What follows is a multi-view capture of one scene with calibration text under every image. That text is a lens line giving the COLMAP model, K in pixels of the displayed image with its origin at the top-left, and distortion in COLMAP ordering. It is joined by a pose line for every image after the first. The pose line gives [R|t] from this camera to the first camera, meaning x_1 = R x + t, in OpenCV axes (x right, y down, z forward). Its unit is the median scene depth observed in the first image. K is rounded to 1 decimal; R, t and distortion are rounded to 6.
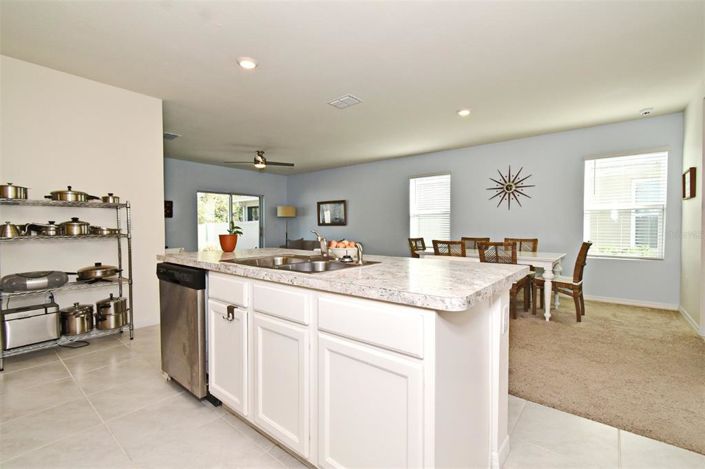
lens RADIAL K [[311.0, 0, 352.5], [0, 311.0, 234.5], [0, 0, 1]] dist [-0.000641, -0.000030]
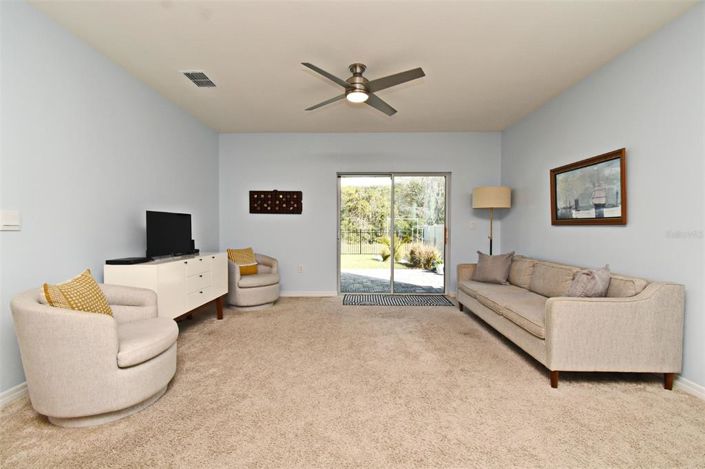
lens RADIAL K [[316.0, 0, 352.5], [0, 316.0, 234.5], [0, 0, 1]] dist [0.024622, 0.000134]
pose [[0.628199, 0.021235, -0.777763, 0.060130], [-0.023902, 0.999682, 0.007988, -0.012823], [0.777685, 0.013572, 0.628507, 0.522883]]
